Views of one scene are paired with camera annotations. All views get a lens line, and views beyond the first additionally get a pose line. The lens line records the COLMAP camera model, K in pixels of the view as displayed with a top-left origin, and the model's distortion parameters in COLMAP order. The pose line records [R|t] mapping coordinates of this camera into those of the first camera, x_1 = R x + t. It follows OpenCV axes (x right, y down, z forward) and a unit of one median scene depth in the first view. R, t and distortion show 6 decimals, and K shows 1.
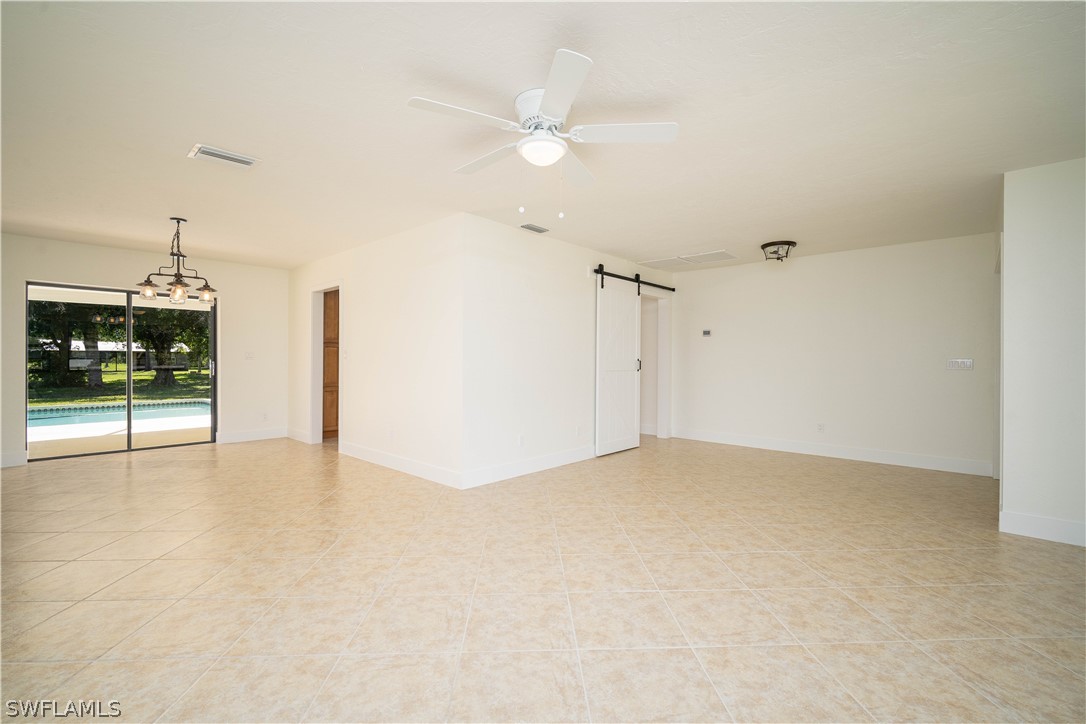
lens RADIAL K [[482.0, 0, 541.6], [0, 482.0, 358.4], [0, 0, 1]] dist [-0.001959, 0.000621]
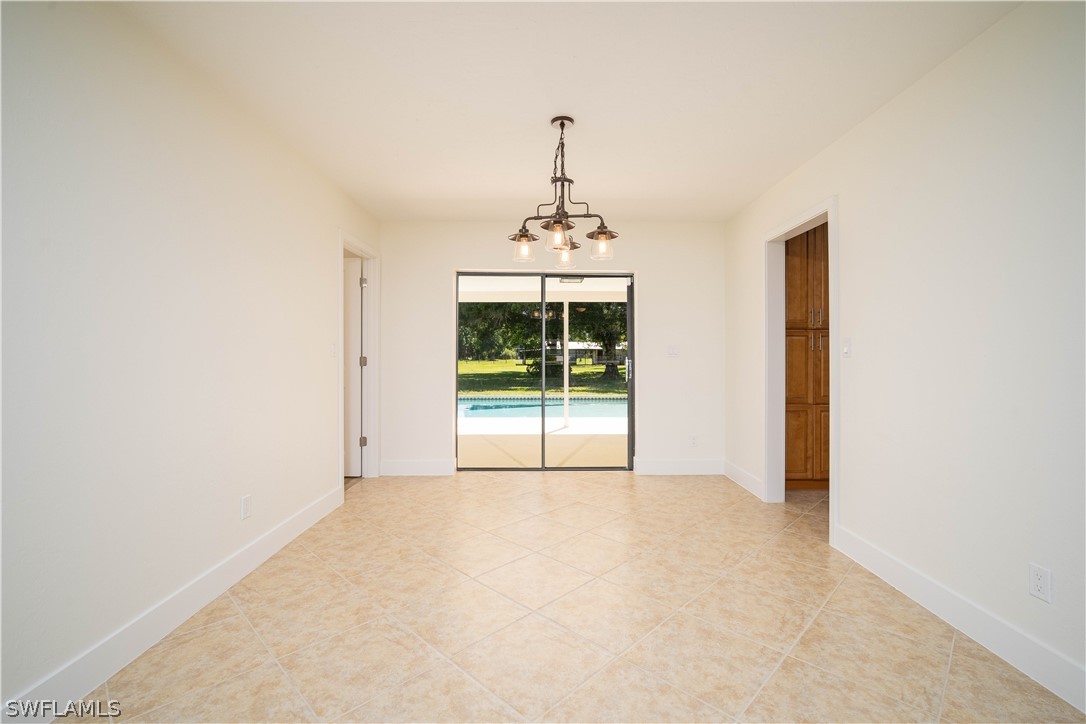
lens RADIAL K [[482.0, 0, 542.5], [0, 482.0, 356.7], [0, 0, 1]] dist [-0.001959, 0.000621]
pose [[0.683170, -0.001375, -0.730258, -0.238393], [0.006018, 0.999975, 0.003748, -0.001435], [0.730235, -0.006955, 0.683161, 0.404218]]
